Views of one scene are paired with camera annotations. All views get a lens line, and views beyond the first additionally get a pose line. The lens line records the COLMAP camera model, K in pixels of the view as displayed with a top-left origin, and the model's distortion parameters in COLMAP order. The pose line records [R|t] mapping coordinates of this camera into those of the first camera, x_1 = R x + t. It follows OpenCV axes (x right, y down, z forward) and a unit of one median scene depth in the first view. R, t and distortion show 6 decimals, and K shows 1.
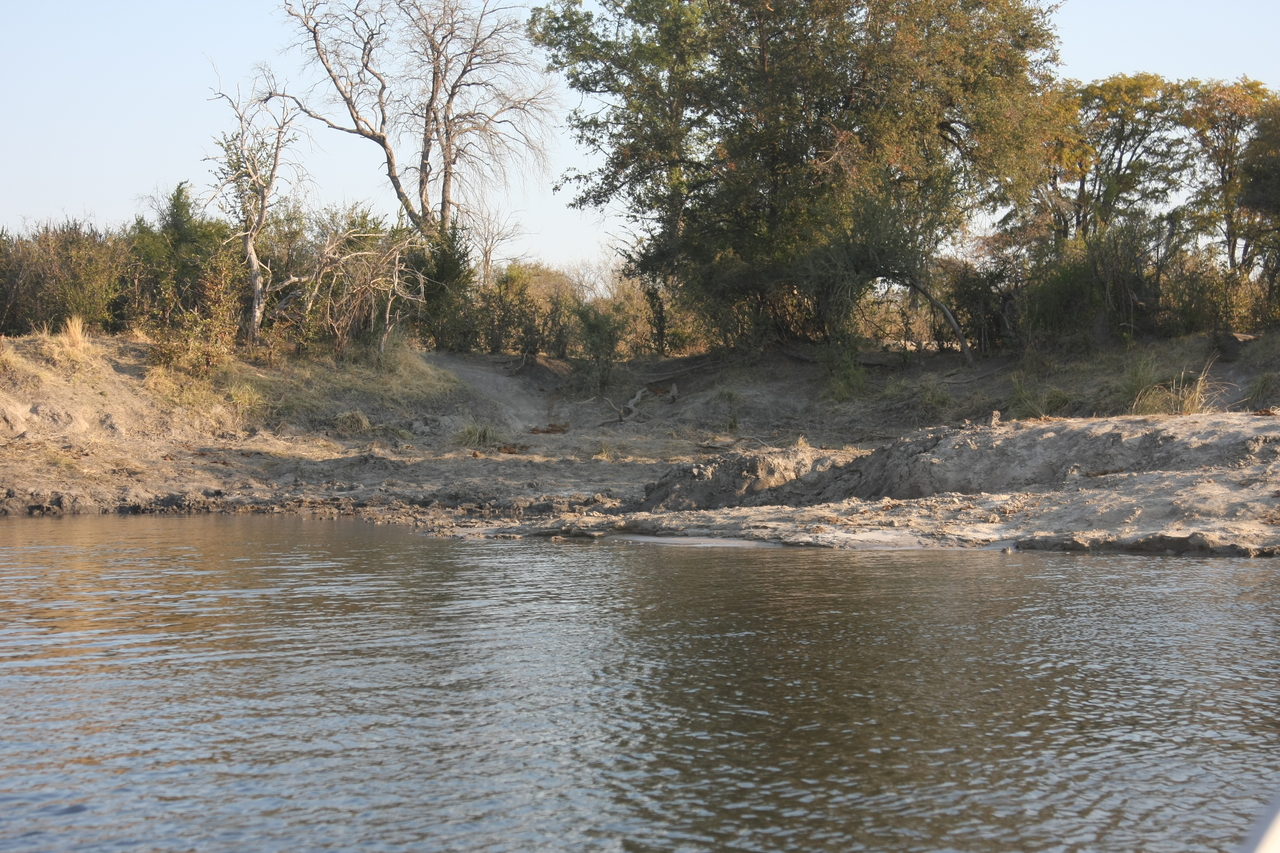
lens RADIAL K [[2813.3, 0, 640.0], [0, 2813.3, 426.5], [0, 0, 1]] dist [0.109585, 0.211927]
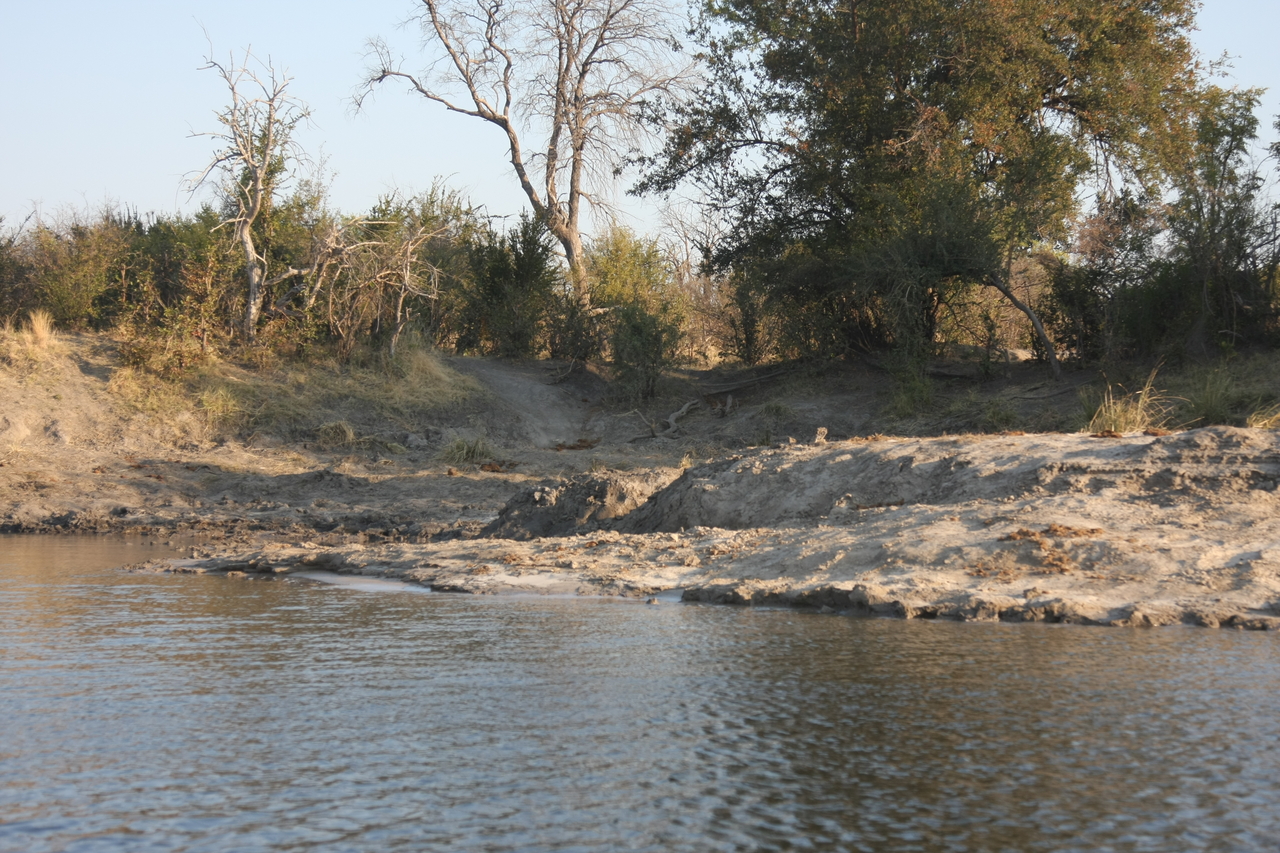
lens RADIAL K [[2999.0, 0, 640.0], [0, 2999.0, 426.5], [0, 0, 1]] dist [0.168804, 0.134548]
pose [[0.992684, 0.014674, -0.119846, 0.103166], [-0.015397, 0.999868, -0.005106, -0.000349], [0.119755, 0.006914, 0.992779, 0.075912]]
